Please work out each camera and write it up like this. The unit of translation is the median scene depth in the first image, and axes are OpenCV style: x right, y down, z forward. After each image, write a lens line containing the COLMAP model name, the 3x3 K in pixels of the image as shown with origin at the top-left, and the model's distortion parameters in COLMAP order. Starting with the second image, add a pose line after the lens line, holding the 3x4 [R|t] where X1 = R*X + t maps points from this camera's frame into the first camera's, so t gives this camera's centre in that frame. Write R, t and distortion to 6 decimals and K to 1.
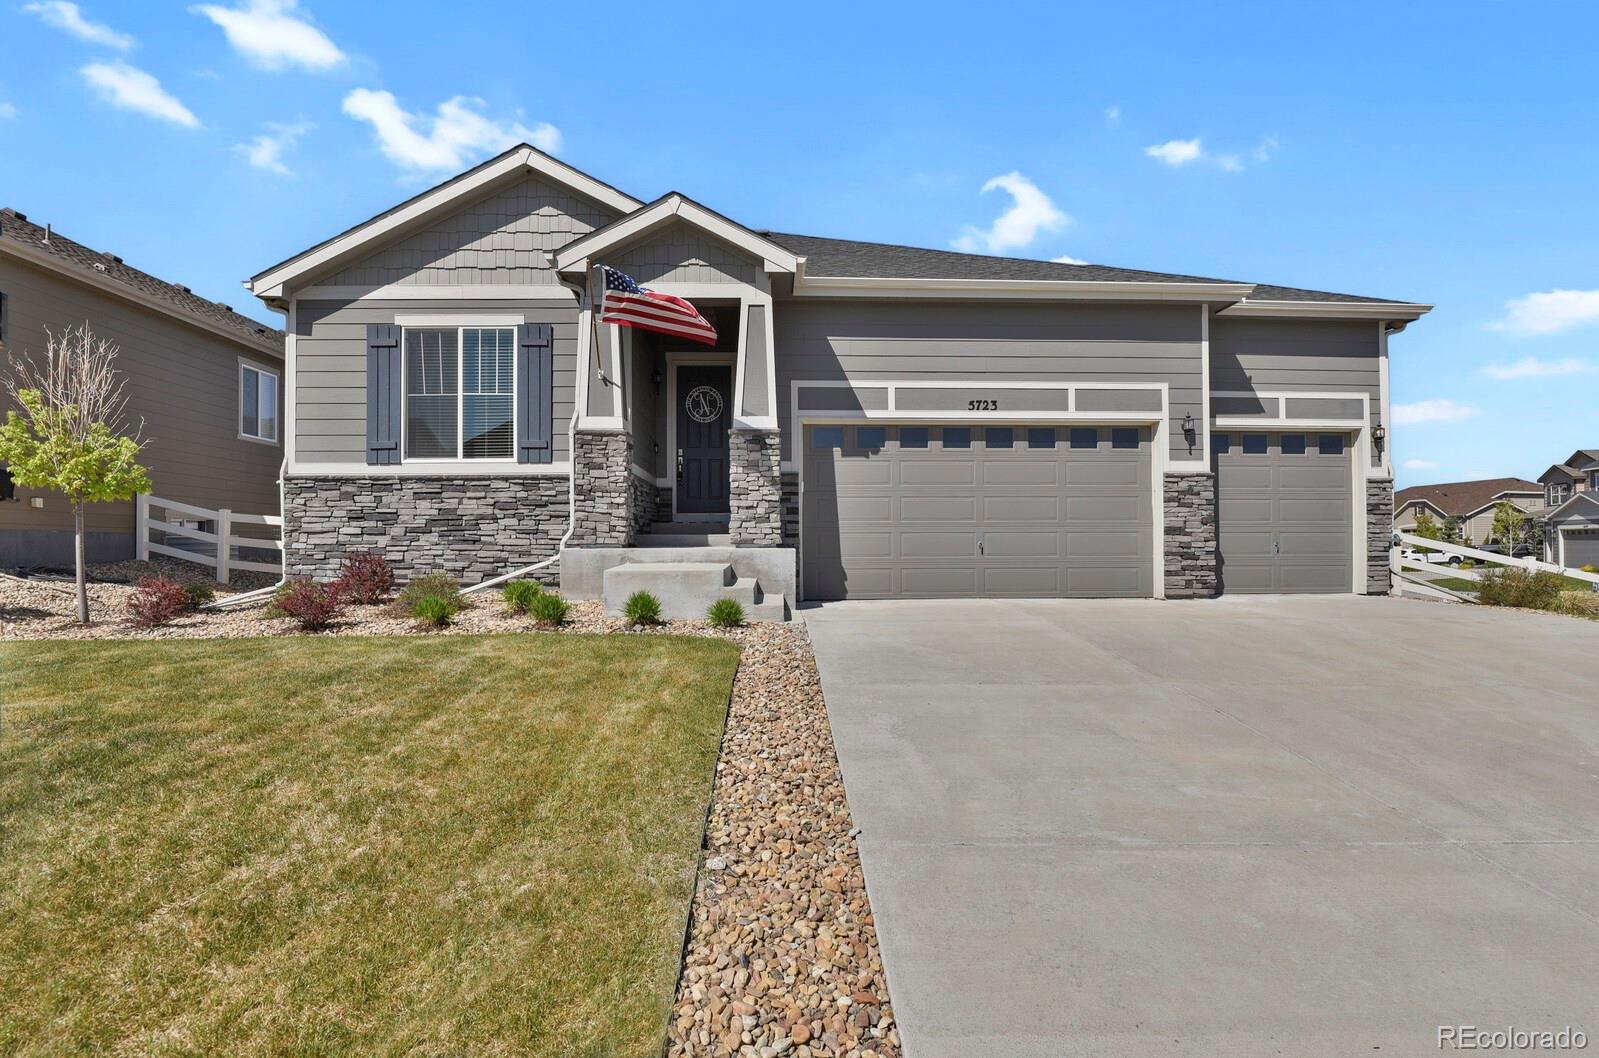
lens RADIAL K [[795.8, 0, 799.5], [0, 795.8, 529.0], [0, 0, 1]] dist [-0.017761, -0.000413]
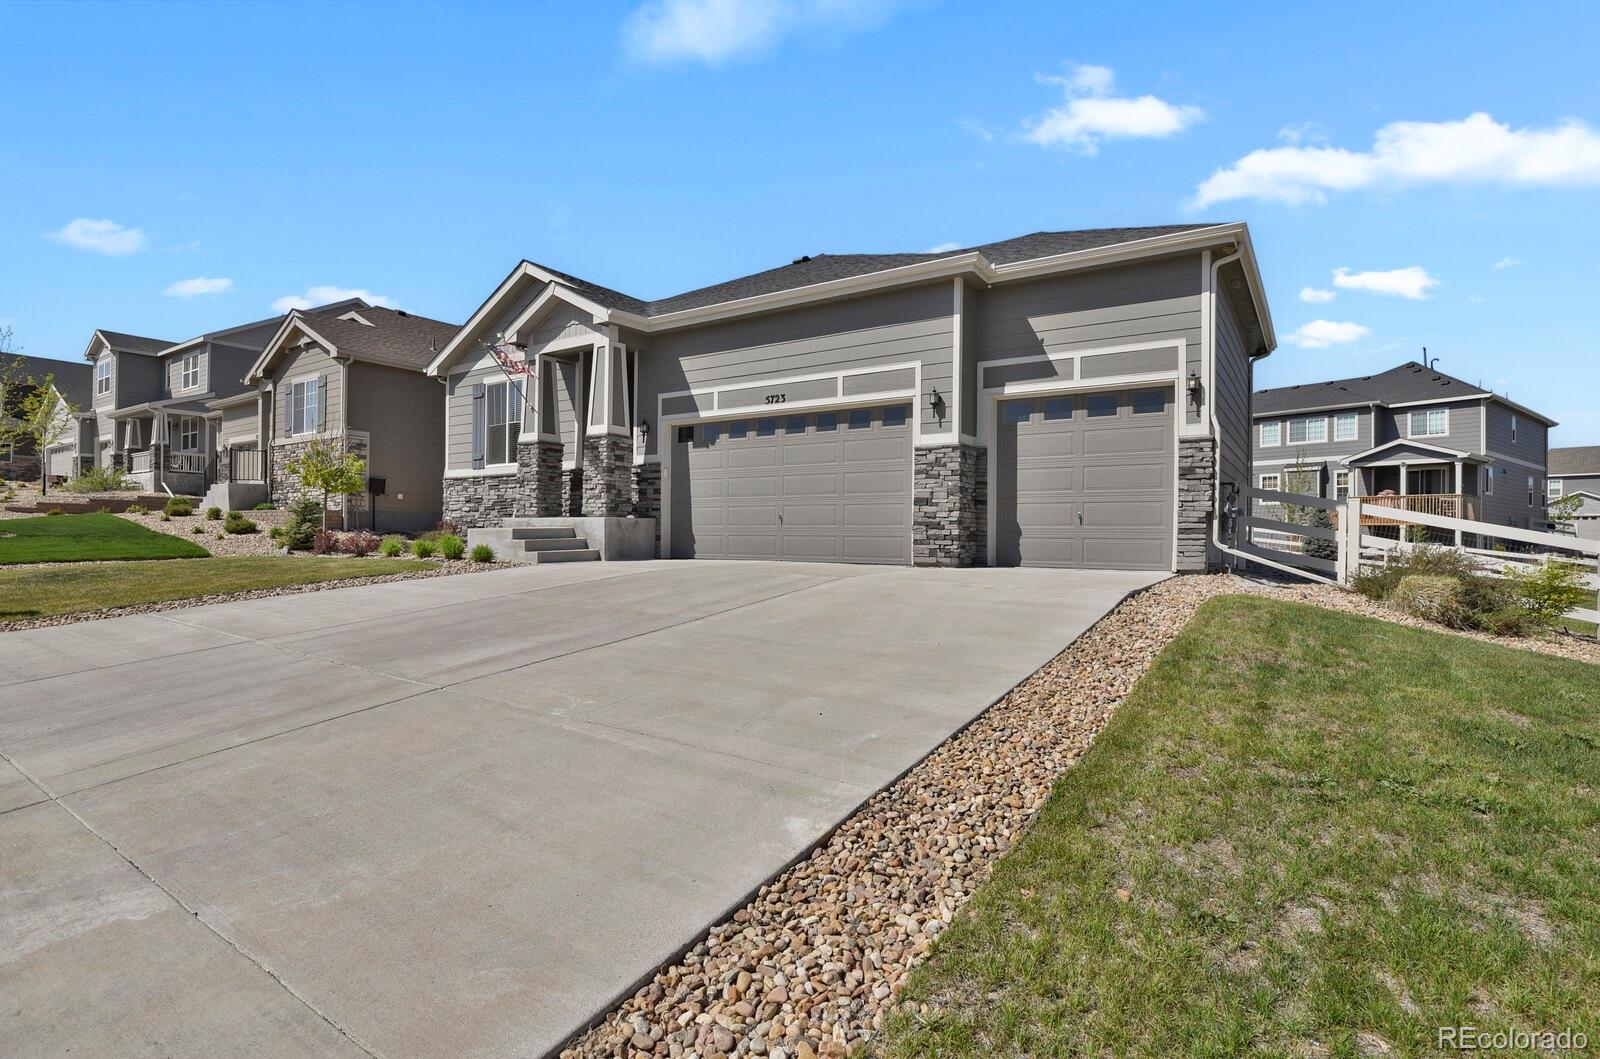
lens RADIAL K [[796.3, 0, 800.0], [0, 796.3, 529.5], [0, 0, 1]] dist [-0.017761, -0.000413]
pose [[0.804271, 0.005015, -0.594242, 0.967733], [0.002737, 0.999923, 0.012142, 0.025972], [0.594257, -0.011392, 0.804195, 0.057977]]
